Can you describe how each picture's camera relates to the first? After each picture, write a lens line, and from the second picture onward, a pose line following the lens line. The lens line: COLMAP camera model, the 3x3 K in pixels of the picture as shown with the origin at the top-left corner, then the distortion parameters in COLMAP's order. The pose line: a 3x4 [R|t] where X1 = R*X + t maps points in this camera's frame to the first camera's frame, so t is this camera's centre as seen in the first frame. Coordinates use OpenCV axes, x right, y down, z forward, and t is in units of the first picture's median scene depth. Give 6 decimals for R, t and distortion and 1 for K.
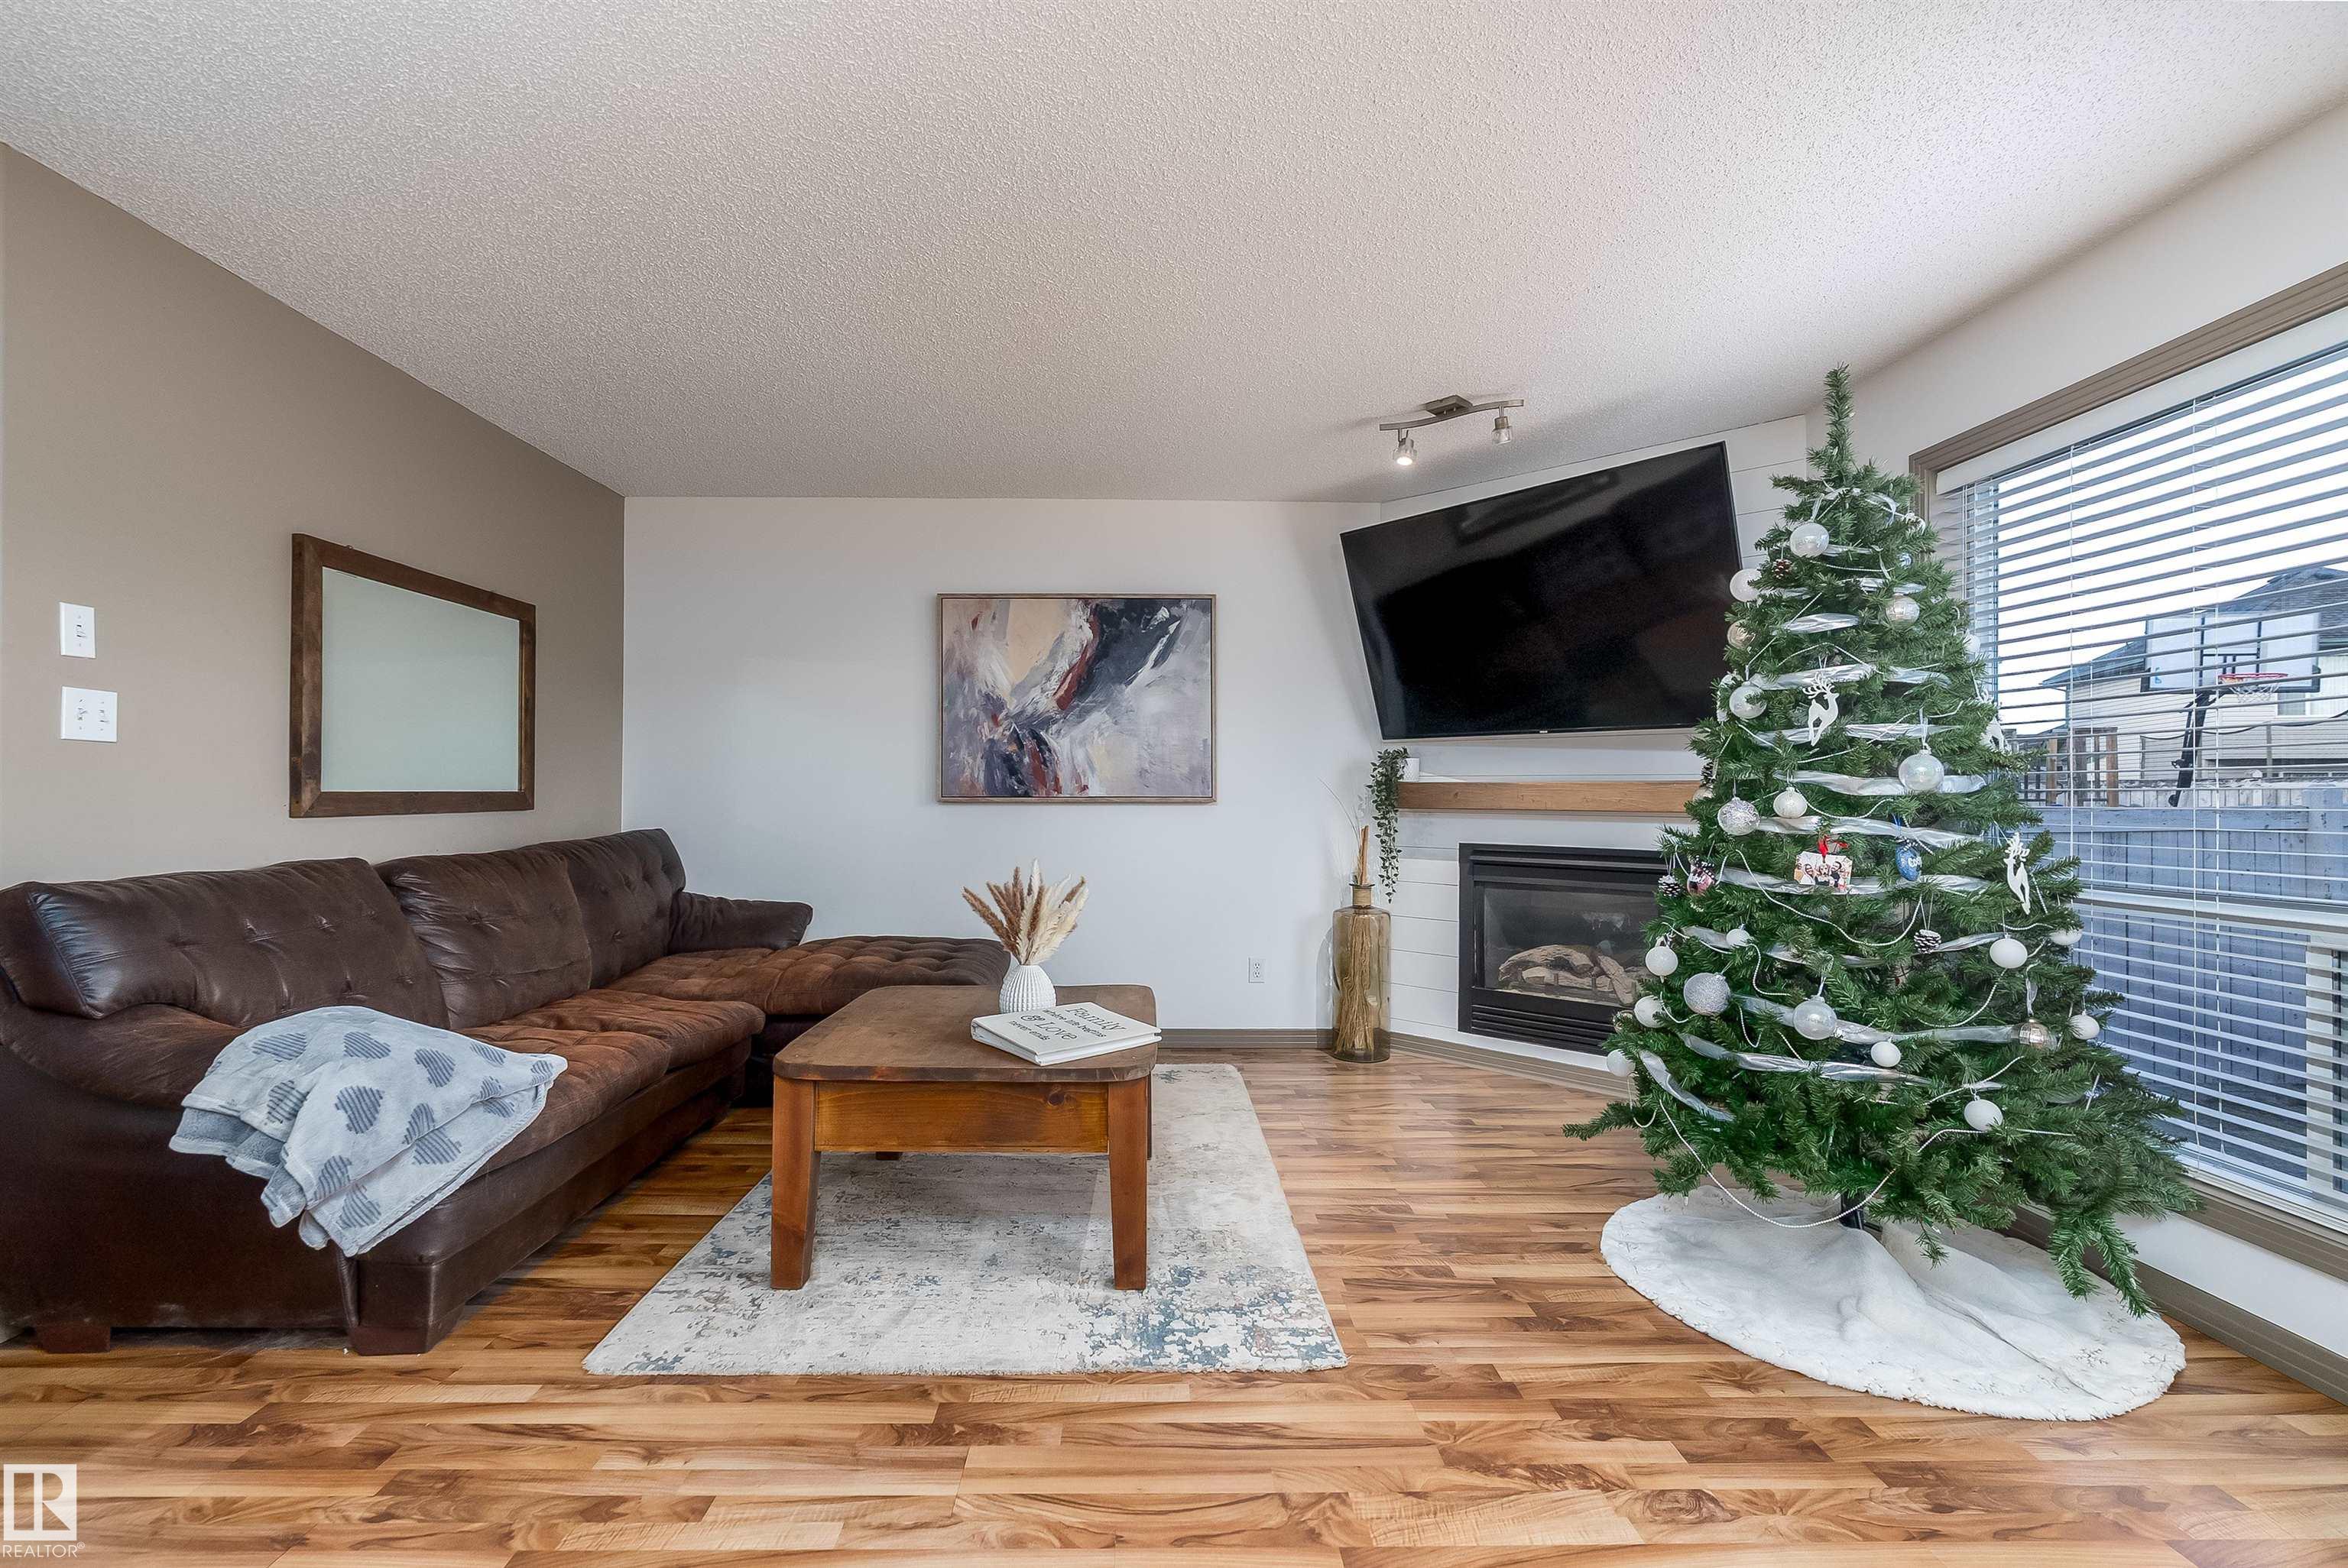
lens RADIAL K [[1064.9, 0, 1186.7], [0, 1064.9, 790.5], [0, 0, 1]] dist [-0.006581, 0.001057]
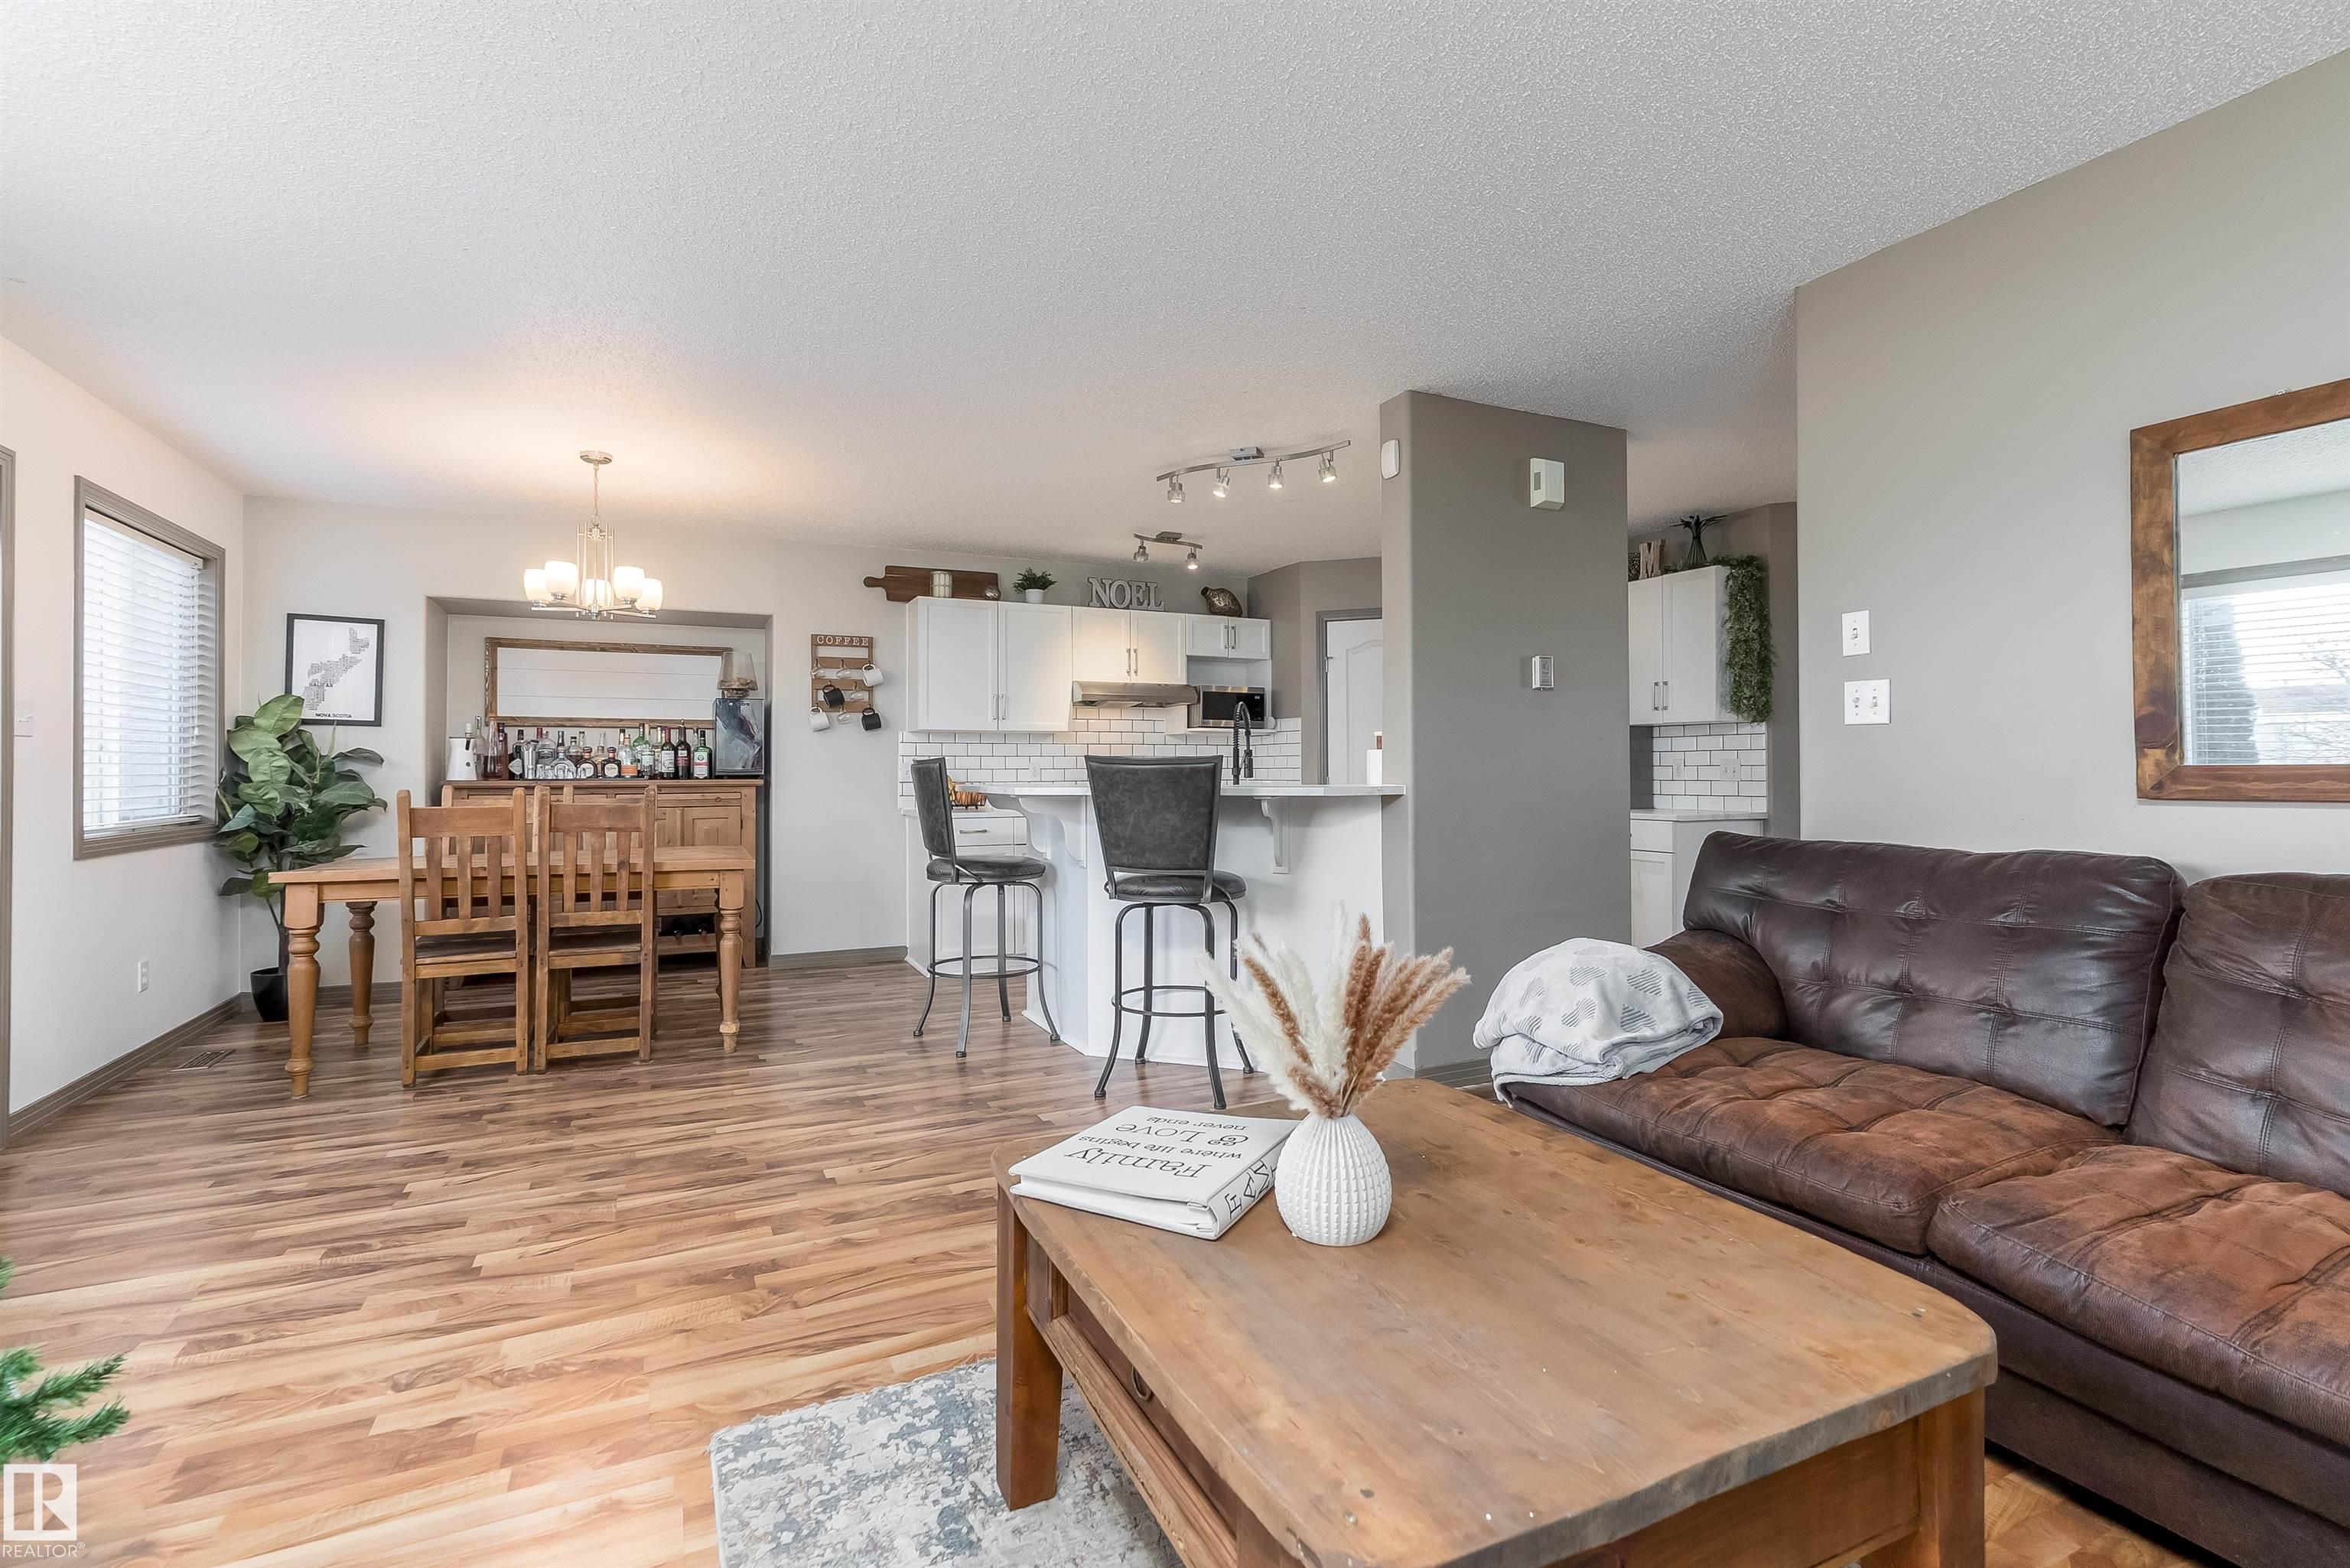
lens RADIAL K [[1069.7, 0, 1167.1], [0, 1069.7, 763.5], [0, 0, 1]] dist [-0.000322, 0.000295]
pose [[-0.908457, -0.006162, -0.417933, 0.110916], [0.001541, 0.999835, -0.018091, 0.011474], [0.417976, -0.017079, -0.908298, 0.975151]]
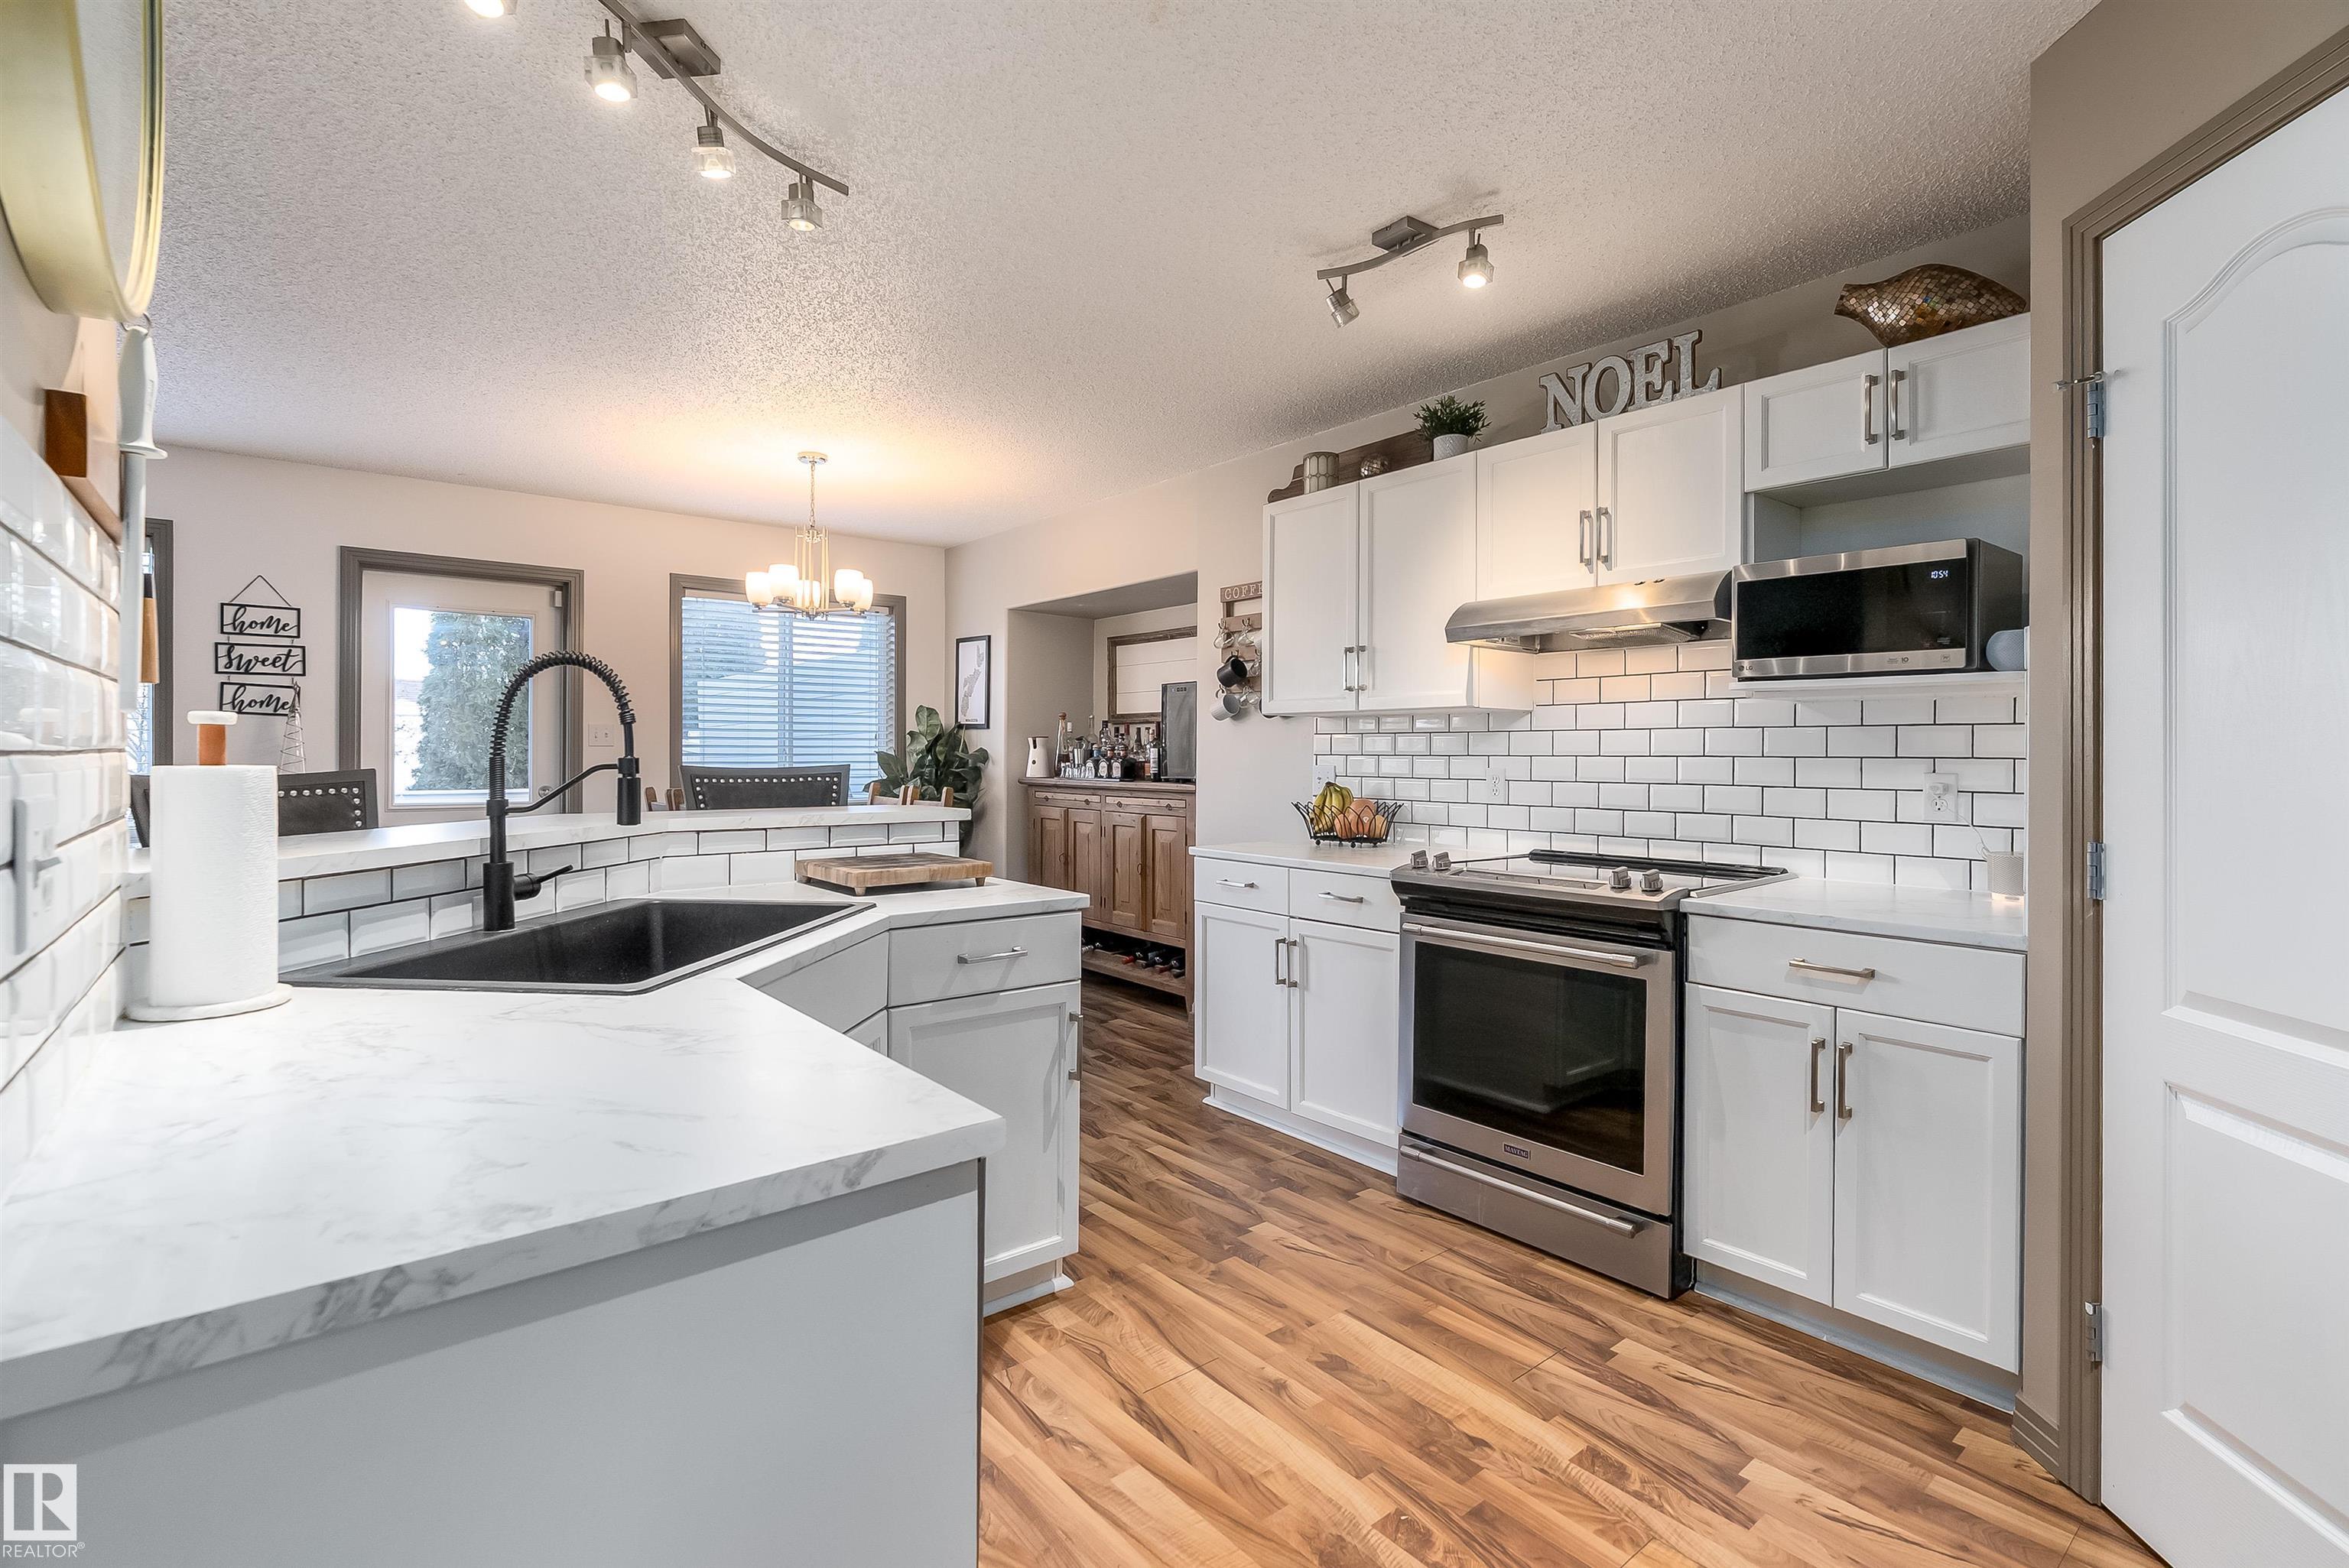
lens RADIAL K [[1087.0, 0, 1177.7], [0, 1087.0, 760.5], [0, 0, 1]] dist [-0.004242, 0.000156]
pose [[-0.617125, -0.014725, 0.786727, -0.872515], [-0.014322, 0.999869, 0.007480, -0.026985], [-0.786735, -0.006651, -0.617255, 0.169211]]
